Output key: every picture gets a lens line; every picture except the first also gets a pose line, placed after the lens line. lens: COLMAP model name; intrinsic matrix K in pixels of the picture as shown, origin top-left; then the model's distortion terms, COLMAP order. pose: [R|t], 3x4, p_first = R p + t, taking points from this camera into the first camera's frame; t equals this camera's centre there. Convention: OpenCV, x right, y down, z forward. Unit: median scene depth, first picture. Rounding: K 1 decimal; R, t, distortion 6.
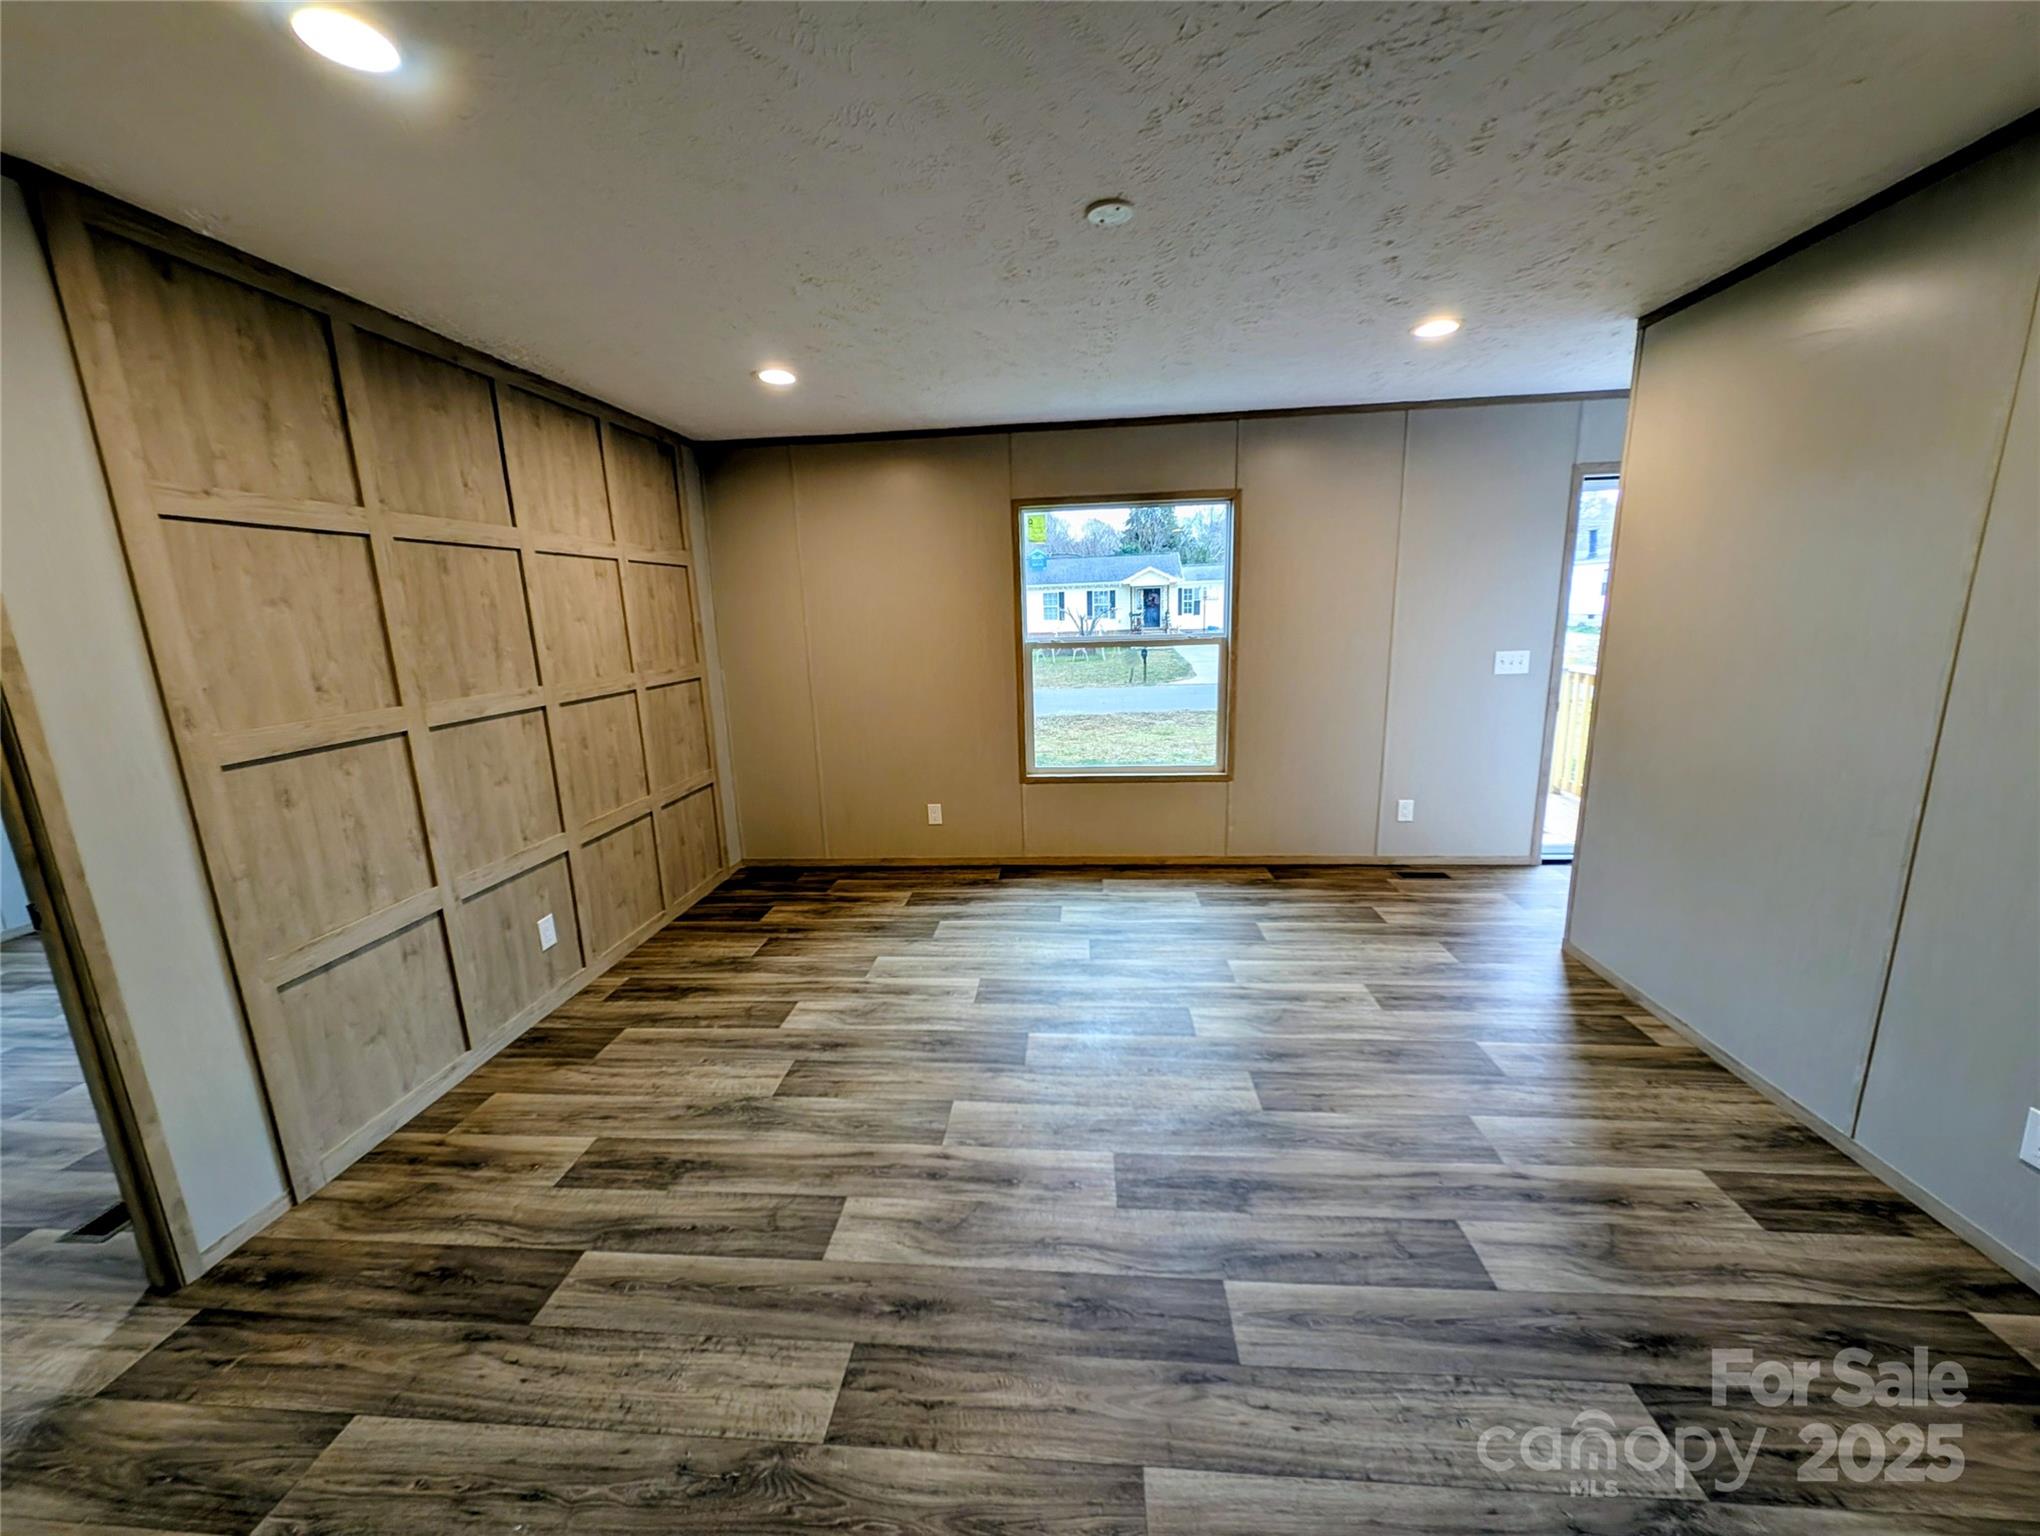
lens RADIAL K [[767.8, 0, 1023.6], [0, 767.8, 766.4], [0, 0, 1]] dist [0.003779, -0.001488]
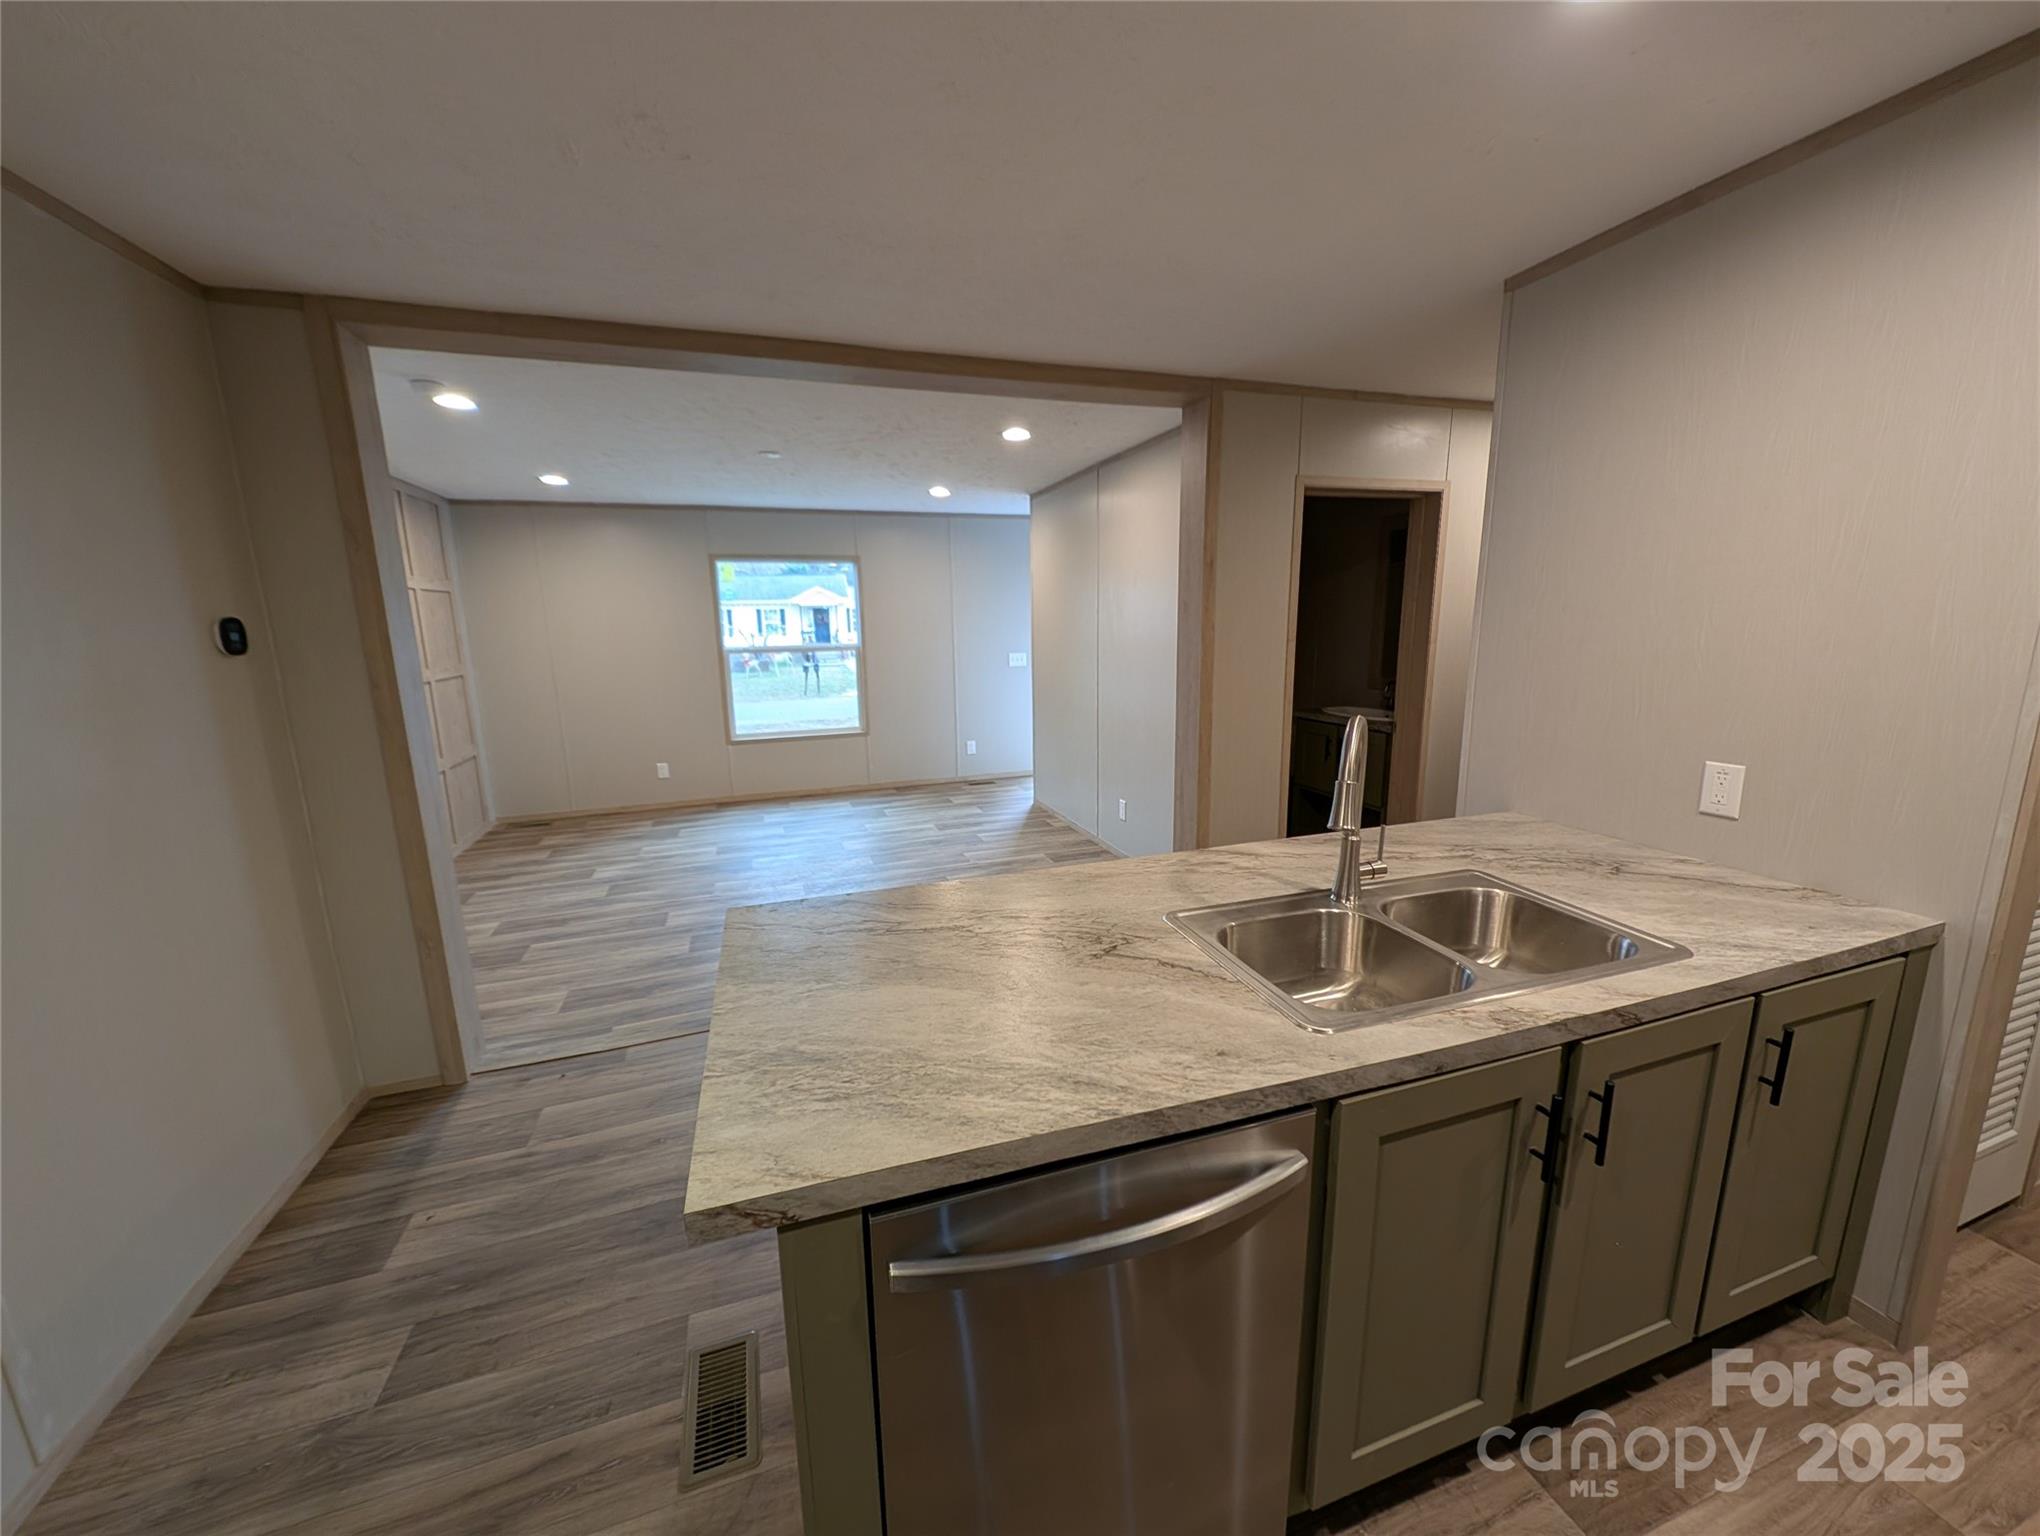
lens RADIAL K [[767.8, 0, 1023.5], [0, 767.8, 768.0], [0, 0, 1]] dist [0.003779, -0.001488]
pose [[0.916470, -0.061960, 0.395277, -0.051847], [0.070467, 0.997489, -0.007026, 0.090107], [-0.393849, 0.034293, 0.918535, -0.440714]]
